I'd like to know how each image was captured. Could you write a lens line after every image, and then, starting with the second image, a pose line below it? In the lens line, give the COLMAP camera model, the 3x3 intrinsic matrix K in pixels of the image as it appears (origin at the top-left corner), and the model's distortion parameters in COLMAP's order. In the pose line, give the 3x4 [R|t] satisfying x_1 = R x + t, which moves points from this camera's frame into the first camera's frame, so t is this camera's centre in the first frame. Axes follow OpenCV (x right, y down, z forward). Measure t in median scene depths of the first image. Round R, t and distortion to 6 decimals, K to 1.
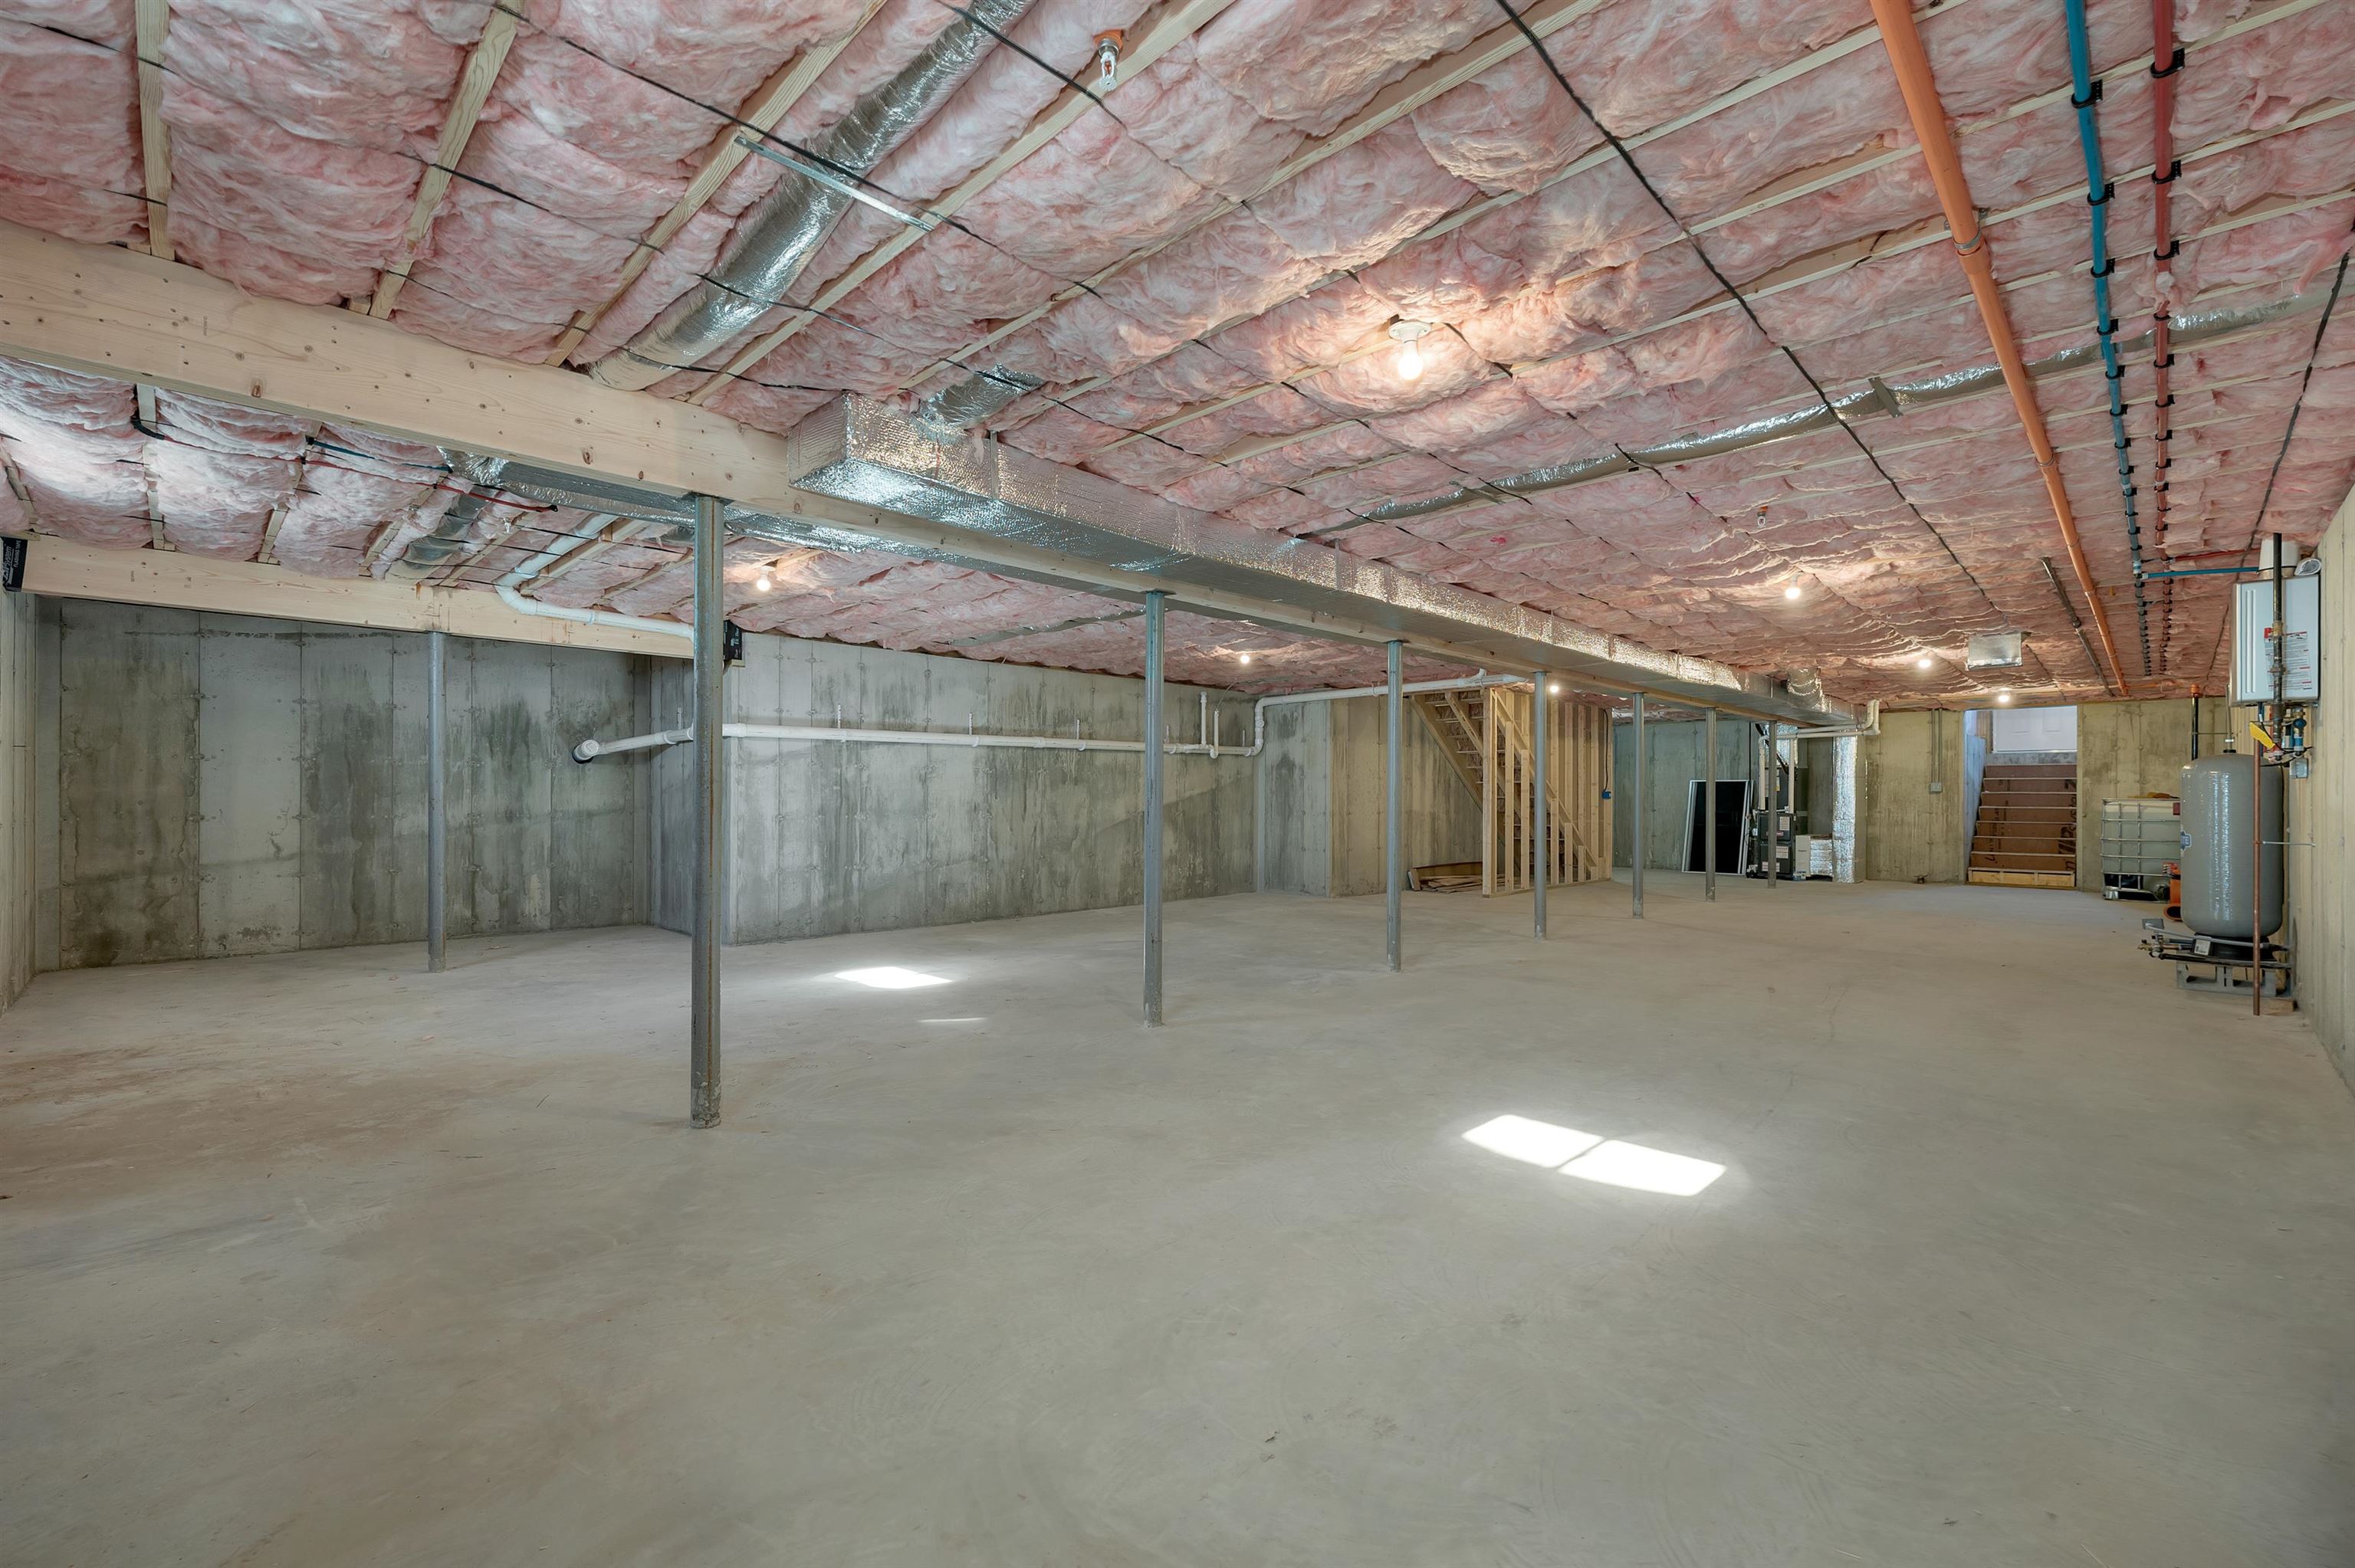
lens RADIAL K [[986.4, 0, 1191.9], [0, 986.4, 828.6], [0, 0, 1]] dist [0.002931, 0.000423]
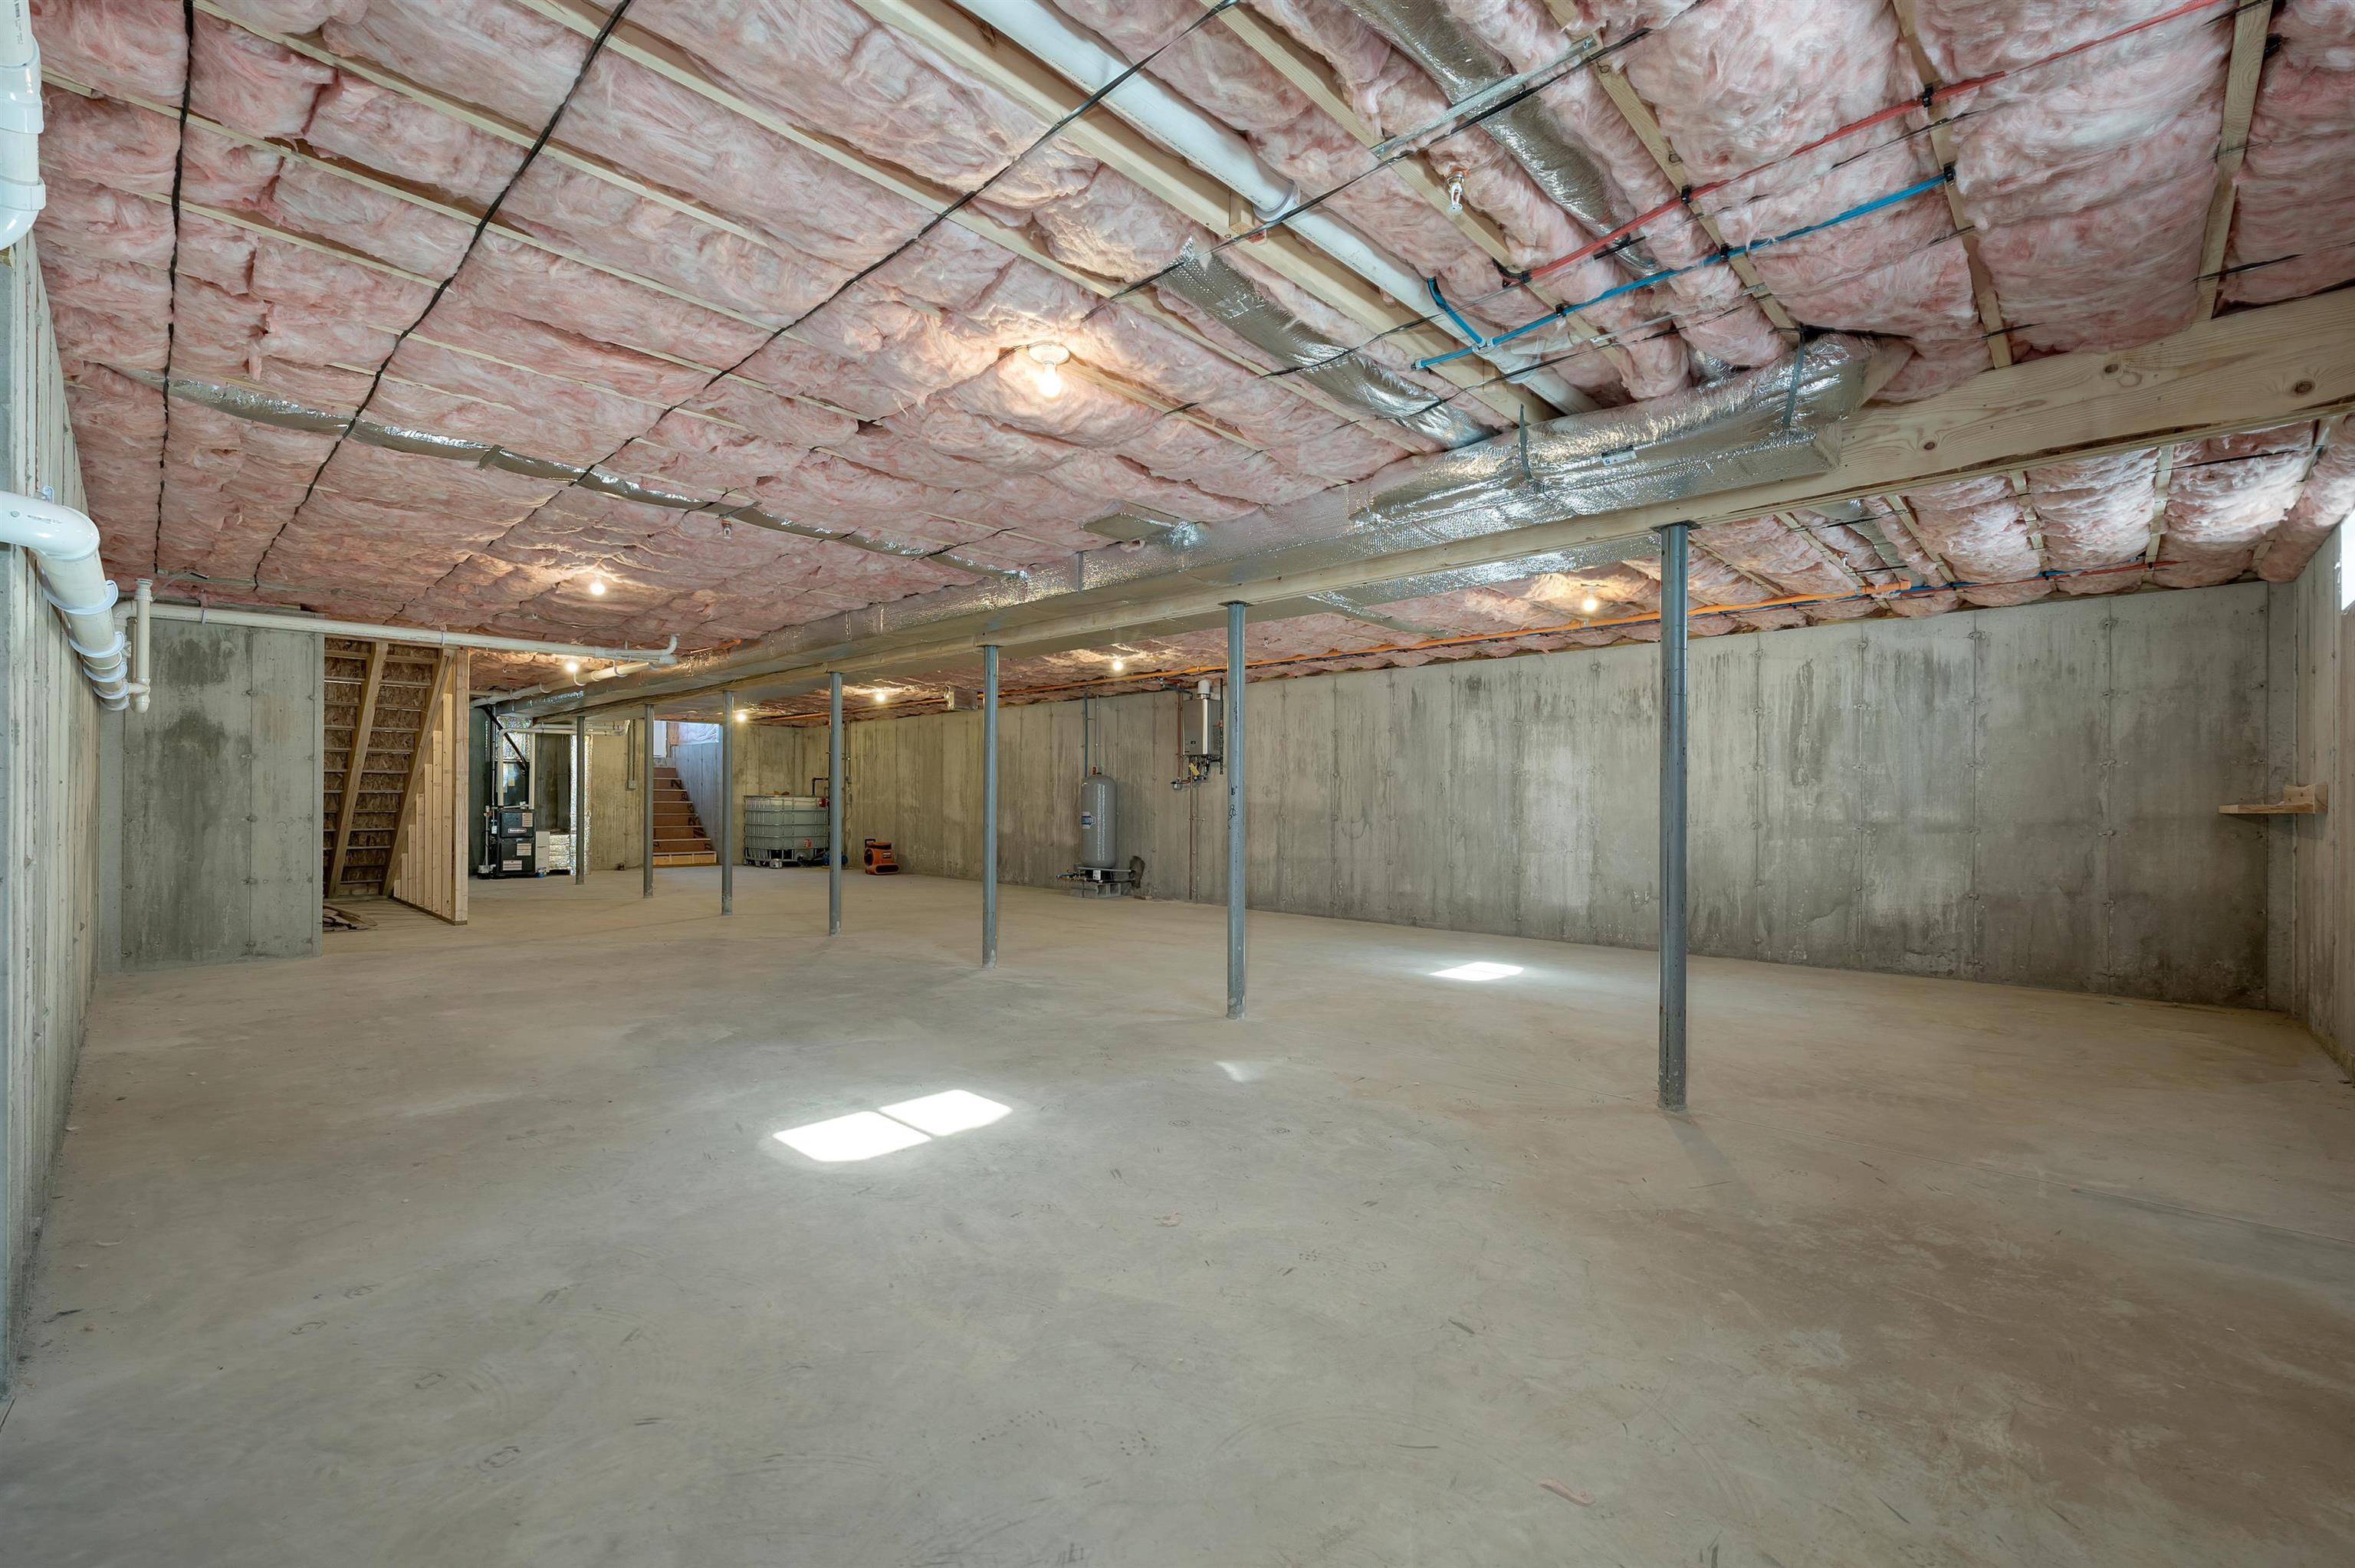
lens RADIAL K [[986.8, 0, 1169.2], [0, 986.8, 793.8], [0, 0, 1]] dist [0.001969, 0.000261]
pose [[-0.005126, 0.003095, 0.999982, -1.458294], [0.024677, 0.999691, -0.002968, -0.047011], [-0.999682, 0.024661, -0.005201, 1.438905]]
